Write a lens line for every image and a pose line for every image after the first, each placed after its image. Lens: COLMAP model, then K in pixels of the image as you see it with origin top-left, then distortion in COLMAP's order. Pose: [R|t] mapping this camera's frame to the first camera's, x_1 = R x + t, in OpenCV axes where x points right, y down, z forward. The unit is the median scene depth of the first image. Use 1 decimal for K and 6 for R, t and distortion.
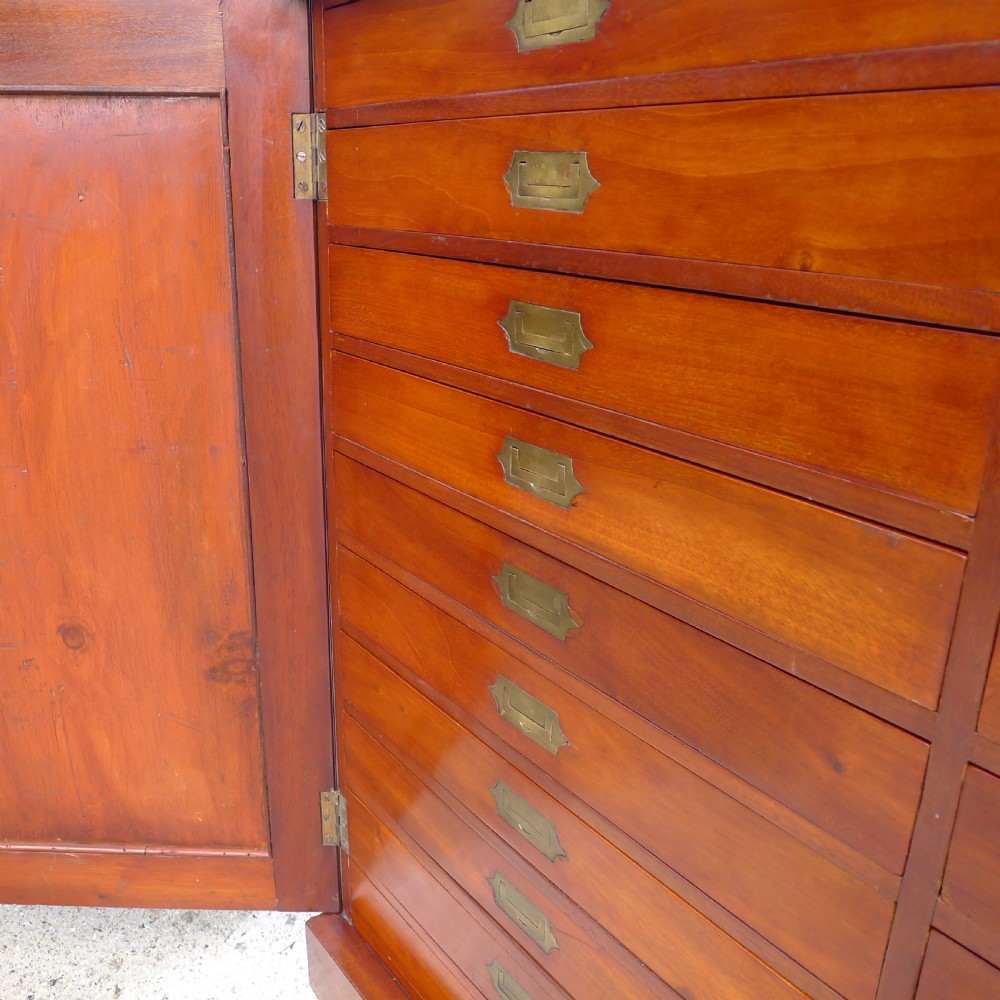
lens RADIAL K [[947.8, 0, 489.3], [0, 947.8, 500.1], [0, 0, 1]] dist [-0.056109, 0.015017]
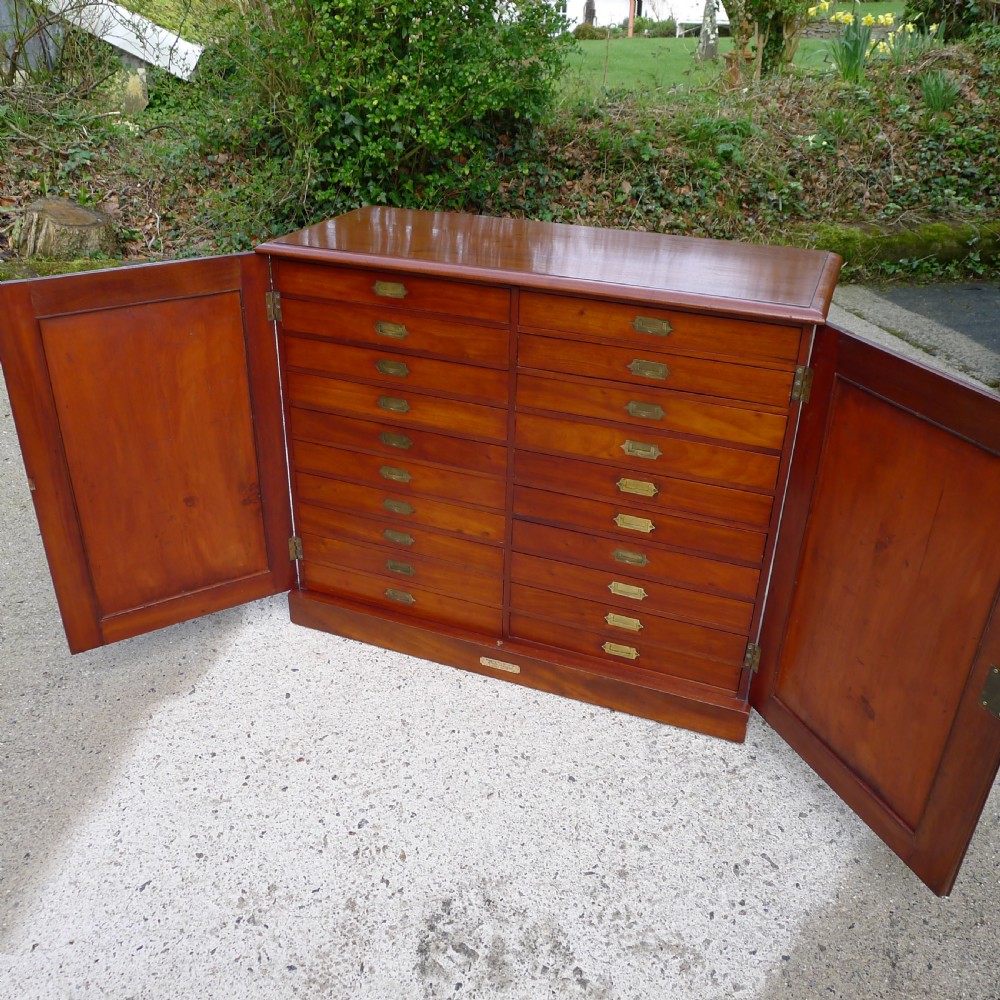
lens RADIAL K [[948.3, 0, 498.2], [0, 948.3, 499.7], [0, 0, 1]] dist [-0.051855, 0.009244]
pose [[0.848689, -0.252710, 0.464612, -0.930356], [0.164696, 0.961062, 0.221892, -0.282151], [-0.502595, -0.111797, 0.857263, -1.567457]]
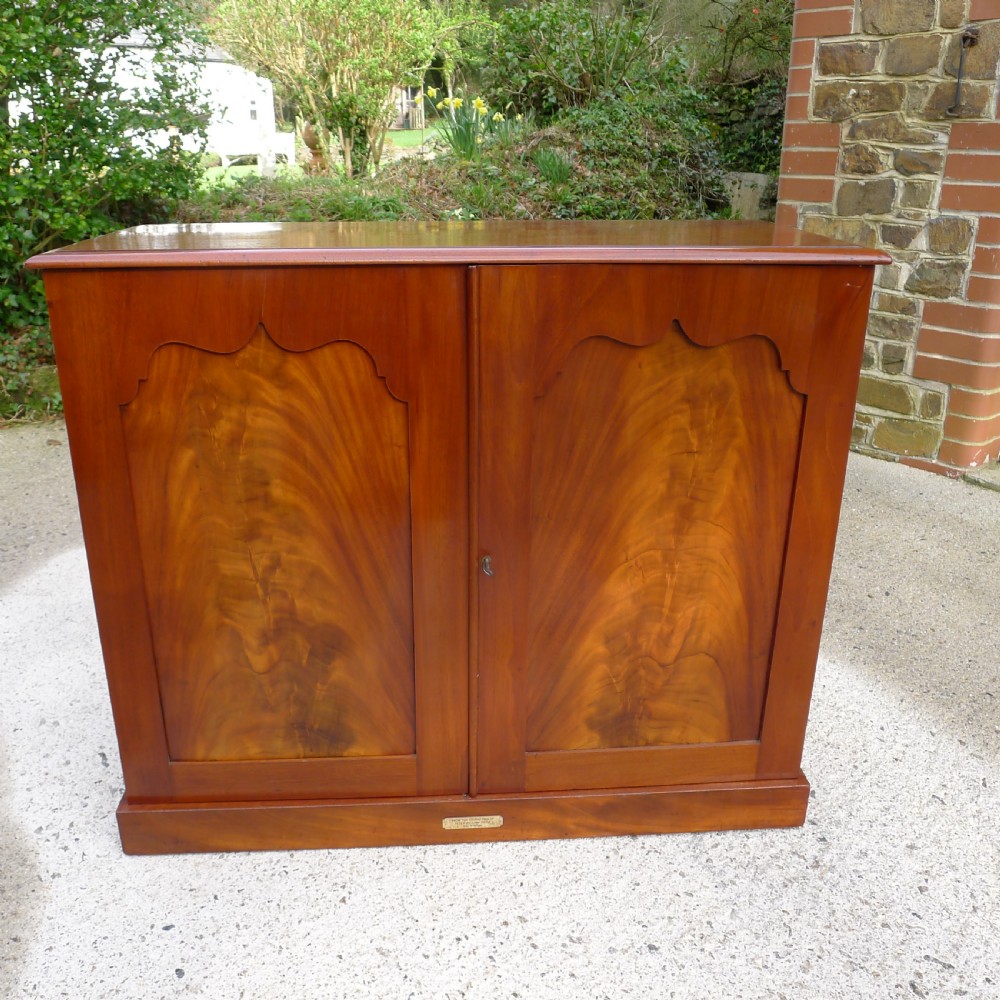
lens RADIAL K [[947.8, 0, 489.3], [0, 947.8, 500.1], [0, 0, 1]] dist [-0.056109, 0.015017]
pose [[0.535043, -0.313529, 0.784492, -1.056359], [0.272682, 0.942976, 0.190893, -0.198074], [-0.799608, 0.111781, 0.590027, -0.555476]]
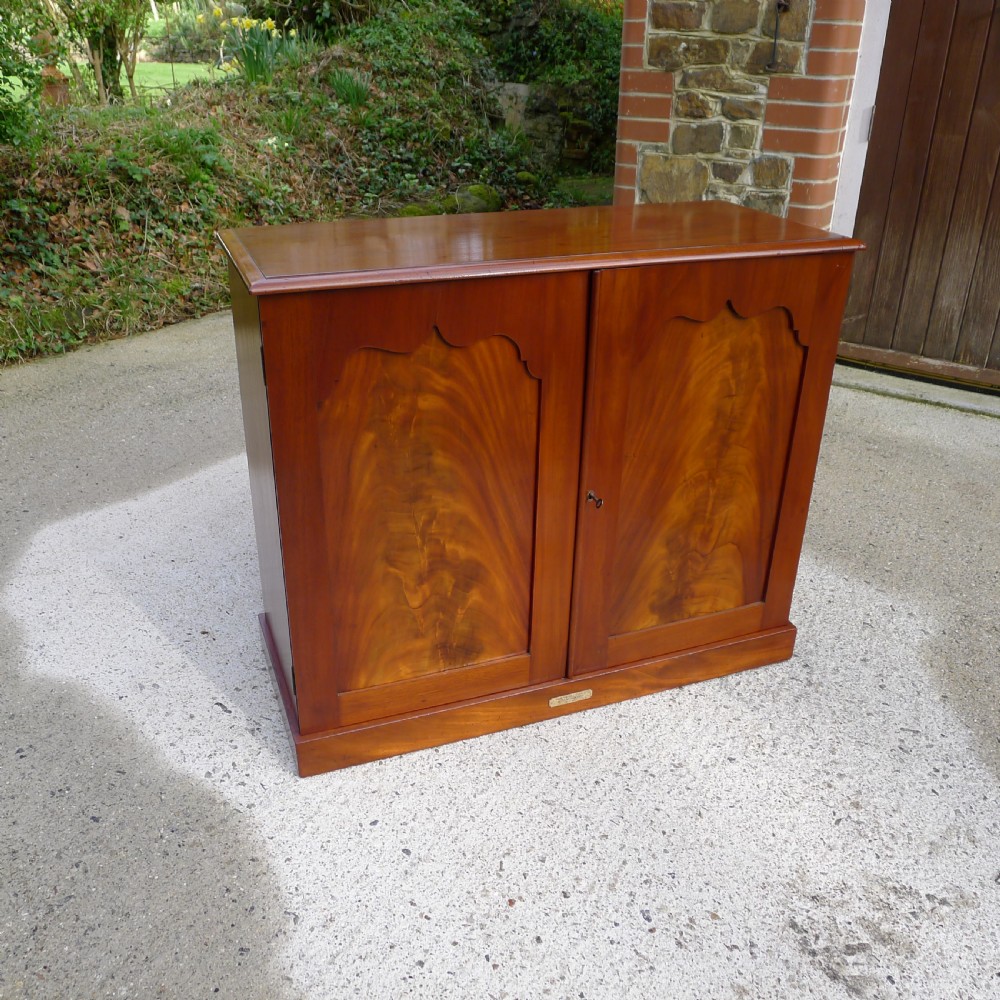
lens RADIAL K [[946.1, 0, 495.6], [0, 946.1, 492.6], [0, 0, 1]] dist [-0.057500, 0.015336]
pose [[0.266749, -0.436642, 0.859179, -1.674433], [0.297818, 0.885195, 0.357400, -0.610748], [-0.916597, 0.160543, 0.366164, -0.140505]]
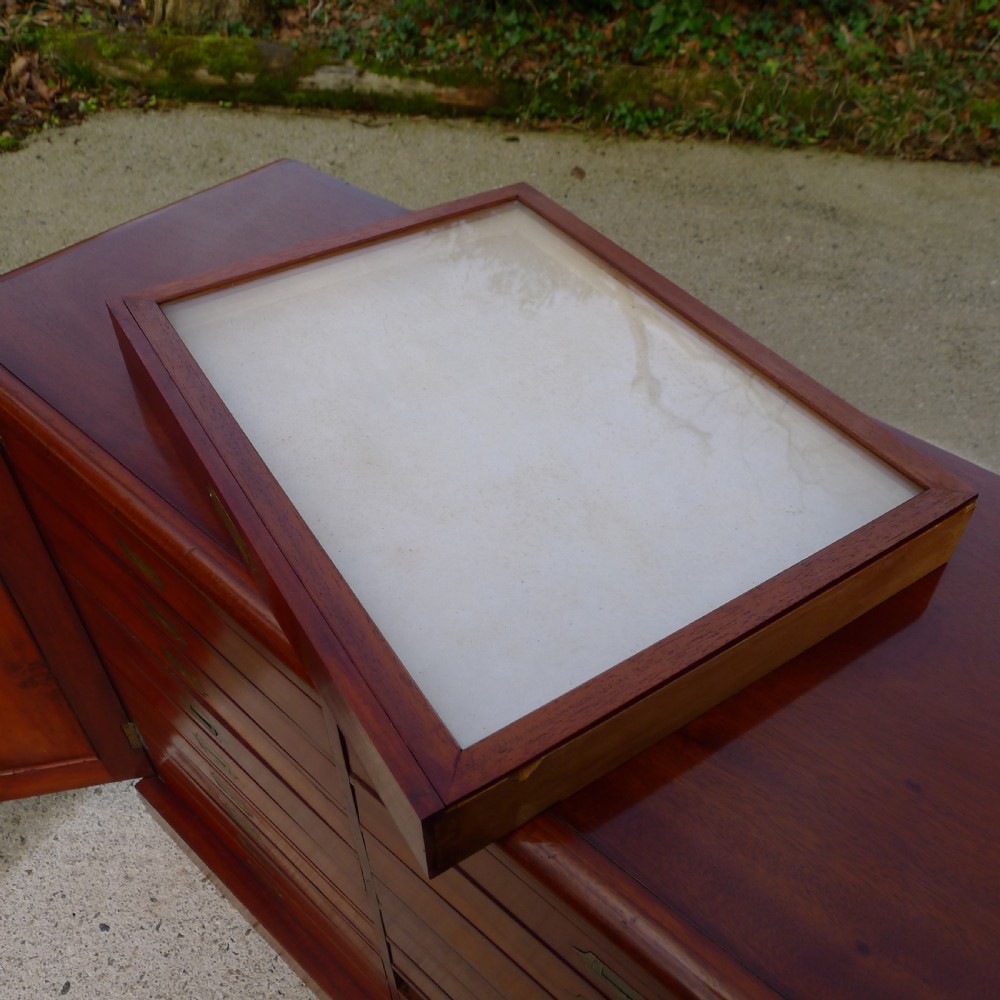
lens RADIAL K [[948.5, 0, 500.0], [0, 948.5, 500.0], [0, 0, 1]] dist [-0.054690, 0.012279]
pose [[0.977882, -0.157239, 0.137923, 0.292859], [0.082316, 0.895529, 0.437324, -0.685405], [-0.192279, -0.416298, 0.888665, -0.340320]]
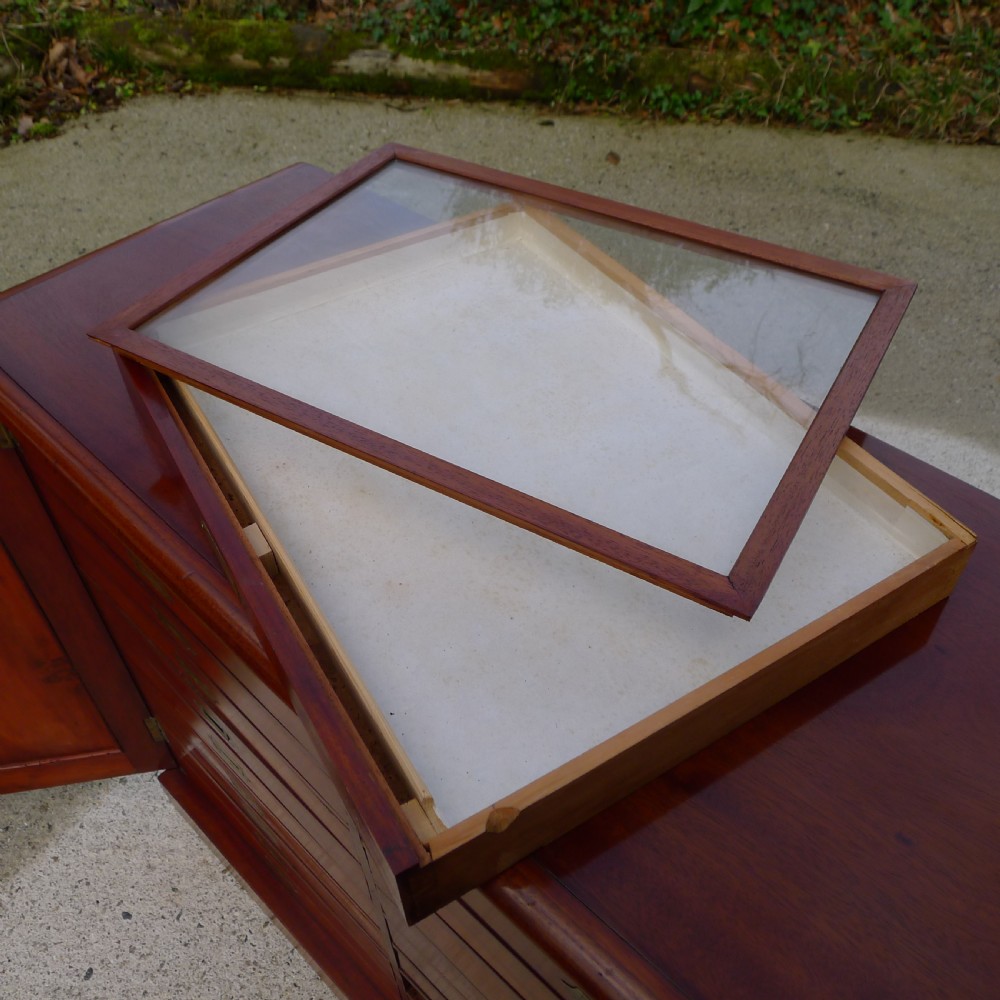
lens RADIAL K [[948.3, 0, 498.2], [0, 948.3, 499.7], [0, 0, 1]] dist [-0.051855, 0.009244]
pose [[0.984458, -0.149257, 0.092550, 0.334564], [0.091728, 0.886385, 0.453771, -0.716072], [-0.149763, -0.438229, 0.886299, -0.322051]]
